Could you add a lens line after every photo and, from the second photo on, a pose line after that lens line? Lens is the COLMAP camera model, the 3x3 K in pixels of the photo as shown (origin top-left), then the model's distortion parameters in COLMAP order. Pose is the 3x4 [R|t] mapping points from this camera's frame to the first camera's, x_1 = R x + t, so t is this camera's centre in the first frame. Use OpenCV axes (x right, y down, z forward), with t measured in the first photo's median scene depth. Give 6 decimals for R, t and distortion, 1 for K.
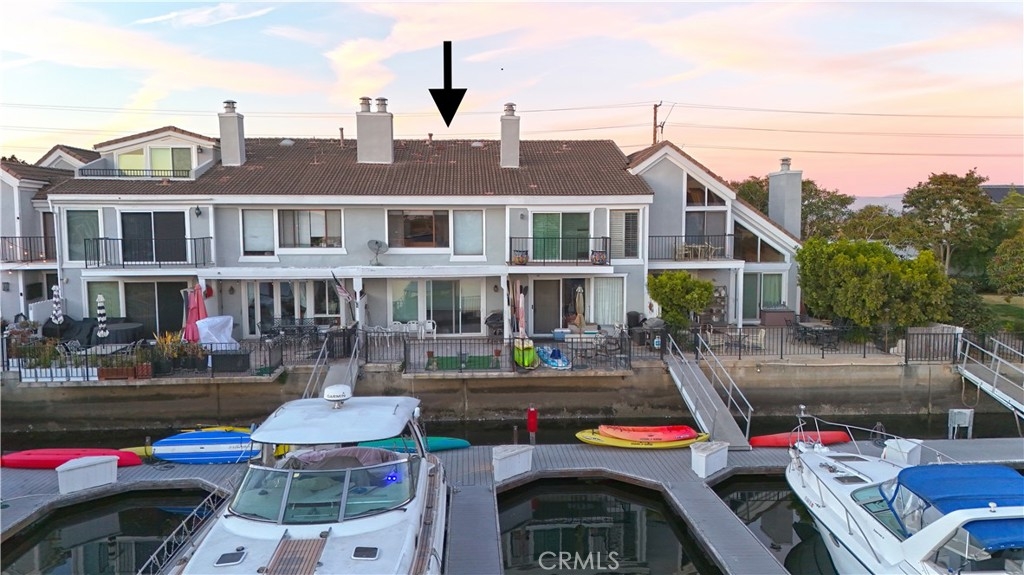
lens RADIAL K [[741.0, 0, 512.0], [0, 741.0, 287.5], [0, 0, 1]] dist [0.087386, -0.088288]
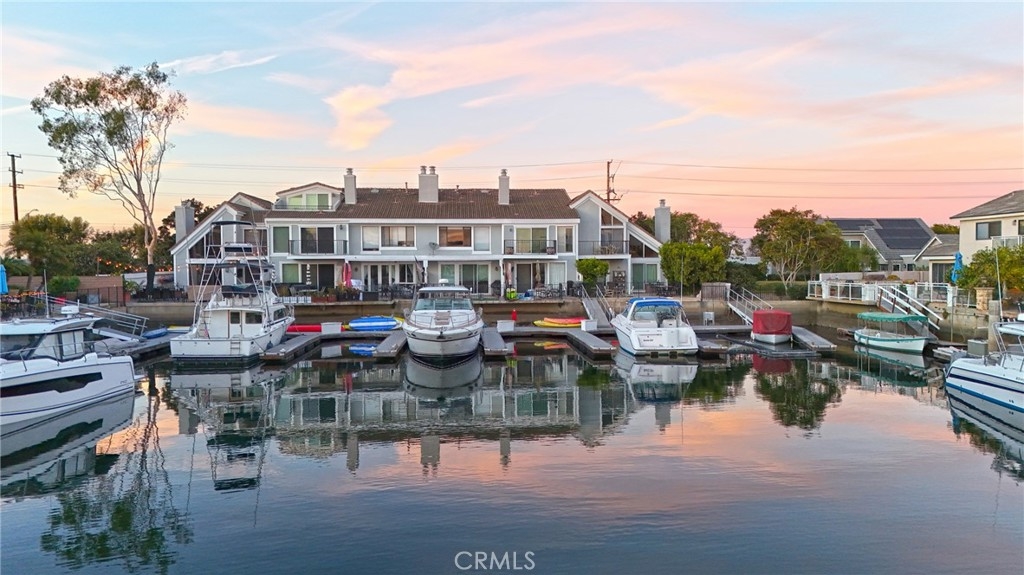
lens RADIAL K [[741.0, 0, 512.0], [0, 741.0, 287.5], [0, 0, 1]] dist [0.087386, -0.088288]
pose [[0.999980, -0.001136, 0.006160, 0.005450], [0.001474, 0.998474, -0.055200, 0.152771], [-0.006088, 0.055208, 0.998456, -0.861579]]
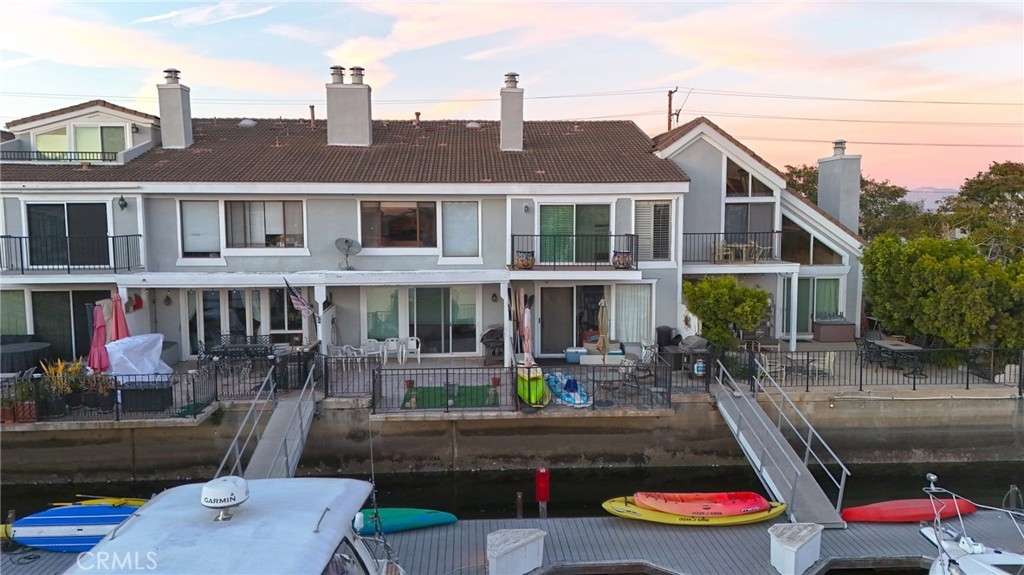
lens RADIAL K [[741.0, 0, 512.0], [0, 741.0, 287.5], [0, 0, 1]] dist [0.087386, -0.088288]
pose [[0.999999, -0.000479, -0.001591, -0.001144], [0.000481, 0.999999, 0.001375, -0.011295], [0.001590, -0.001376, 0.999998, 0.189778]]
